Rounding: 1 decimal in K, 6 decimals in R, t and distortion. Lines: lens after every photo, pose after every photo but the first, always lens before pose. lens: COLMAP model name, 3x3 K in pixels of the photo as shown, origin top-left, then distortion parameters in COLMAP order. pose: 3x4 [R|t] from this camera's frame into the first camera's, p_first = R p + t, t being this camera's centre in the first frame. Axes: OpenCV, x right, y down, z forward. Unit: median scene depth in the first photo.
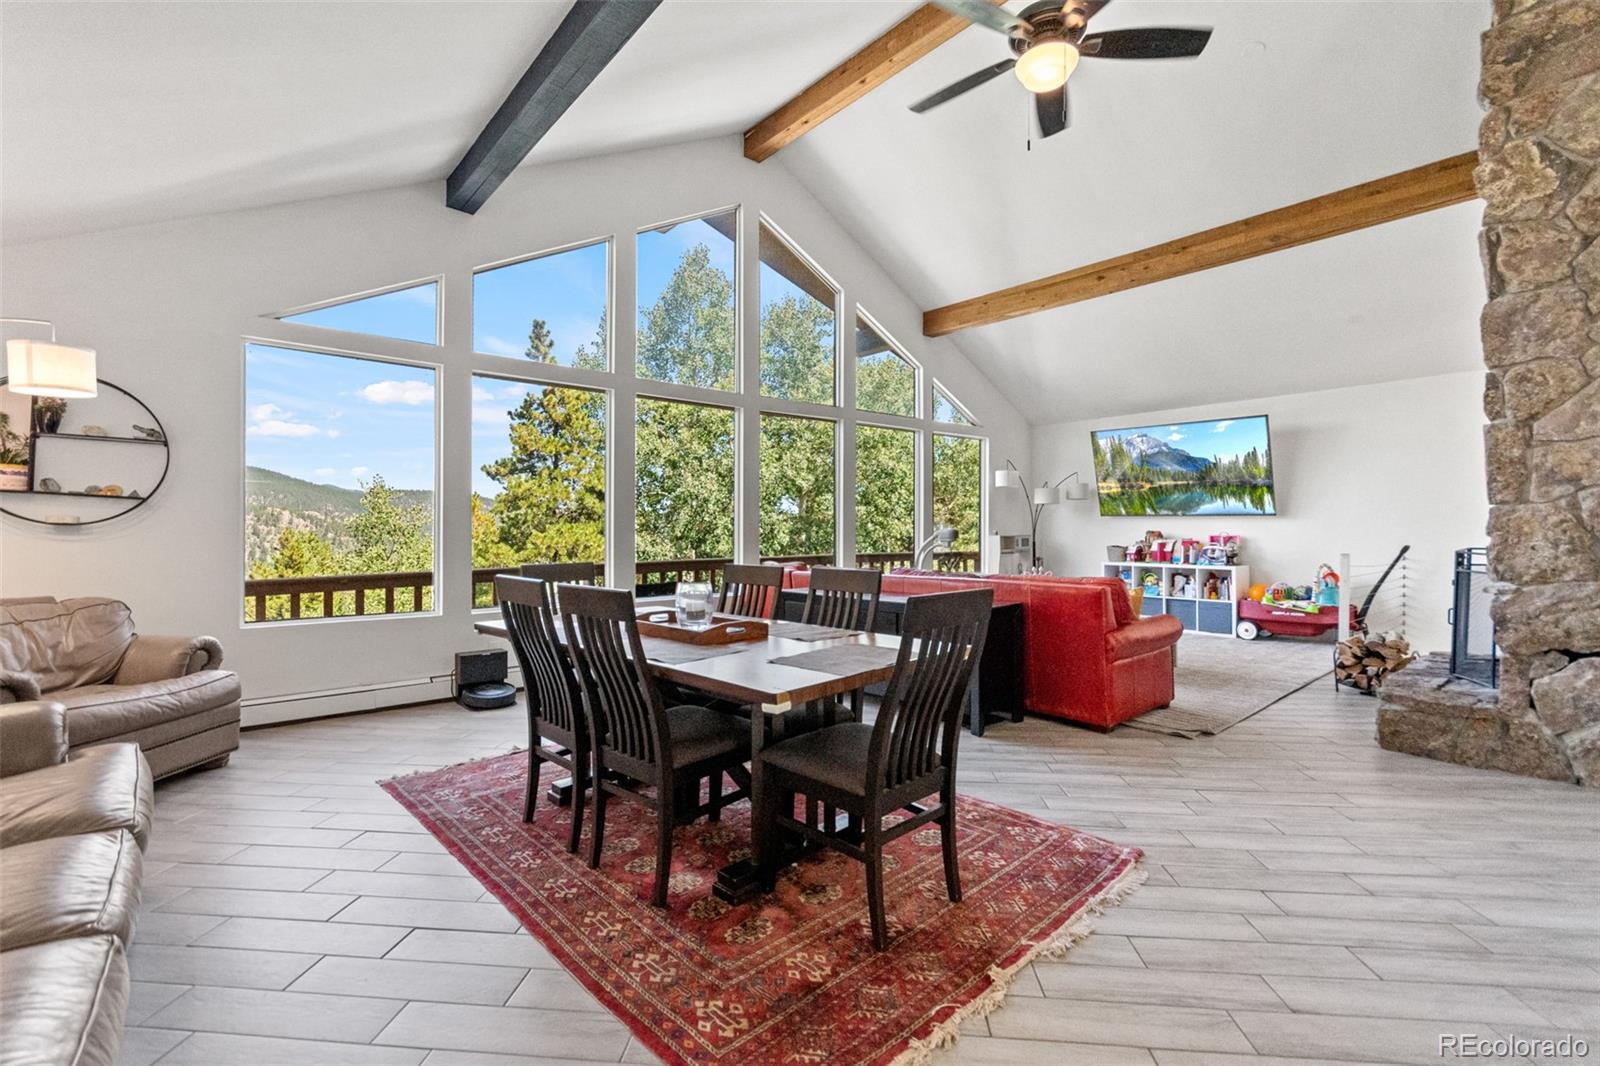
lens RADIAL K [[702.8, 0, 799.2], [0, 702.8, 526.4], [0, 0, 1]] dist [0.001616, 0.000063]
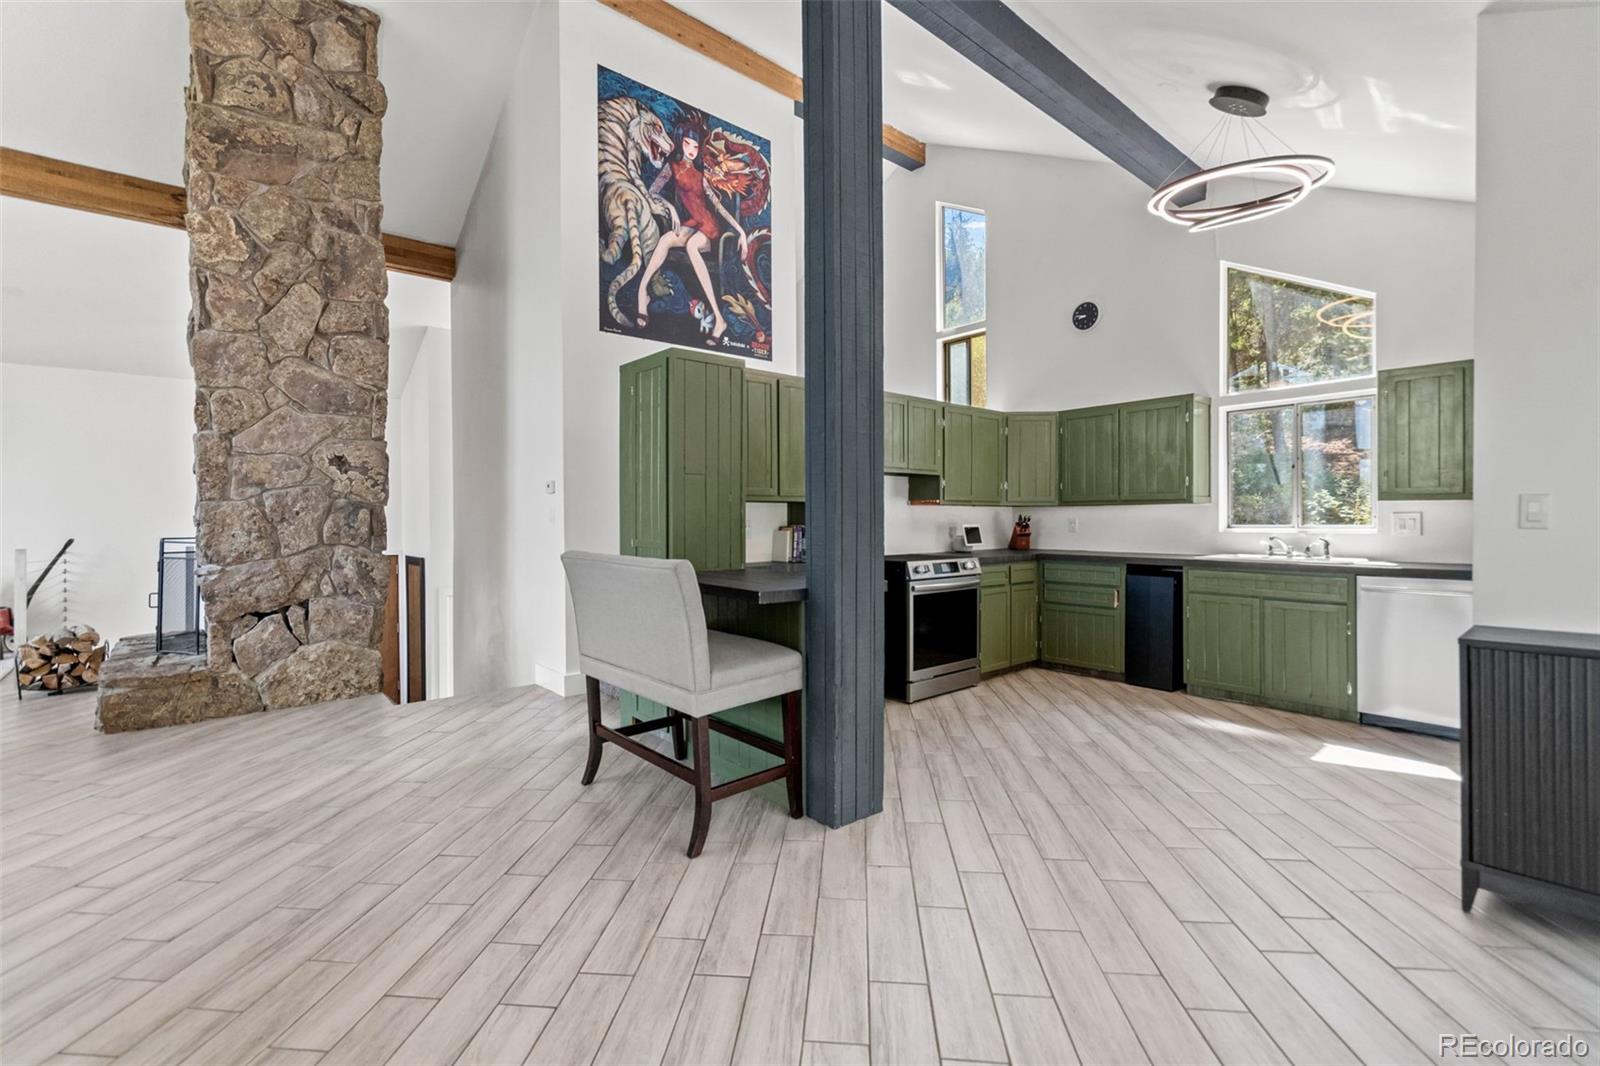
lens RADIAL K [[702.8, 0, 795.1], [0, 702.8, 525.8], [0, 0, 1]] dist [0.001616, 0.000063]
pose [[-0.002117, -0.010380, 0.999944, -0.224057], [0.001927, 0.999944, 0.010384, 0.001275], [-0.999996, 0.001949, -0.002097, -0.009694]]
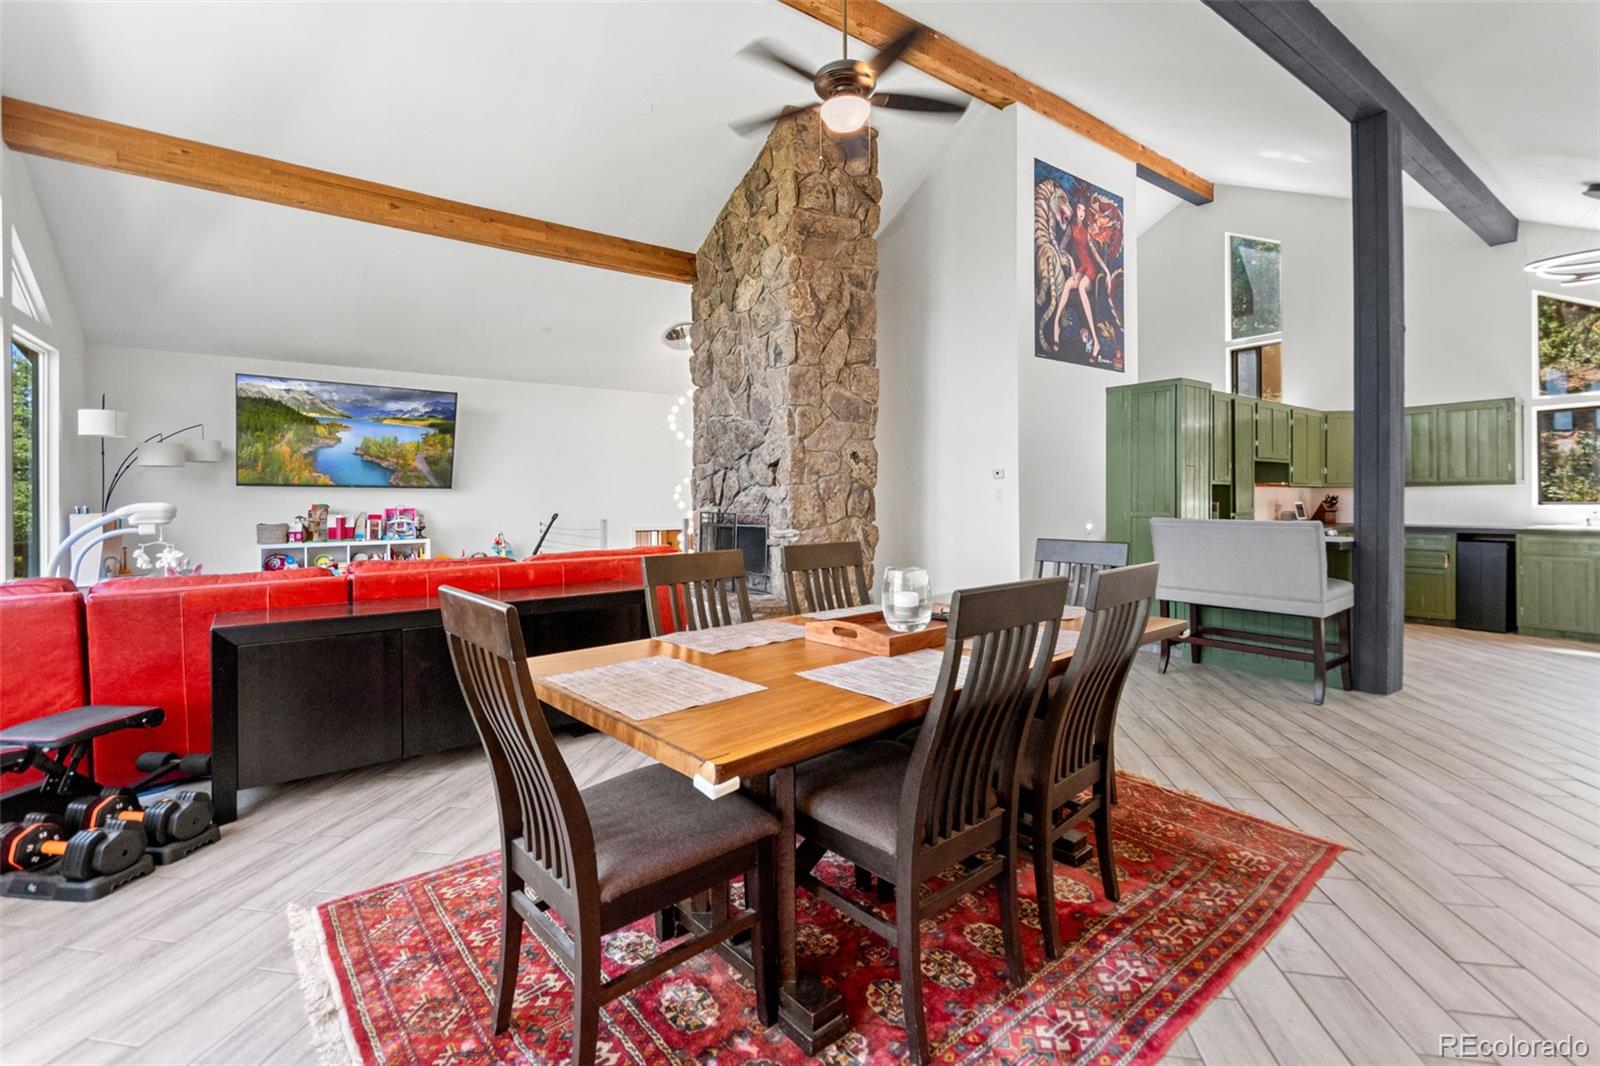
lens RADIAL K [[702.8, 0, 802.9], [0, 702.8, 503.2], [0, 0, 1]] dist [0.001616, 0.000063]
pose [[0.081070, -0.004264, 0.996699, -0.735529], [0.002678, 0.999988, 0.004060, 0.007082], [-0.996705, 0.002340, 0.081080, 0.846725]]
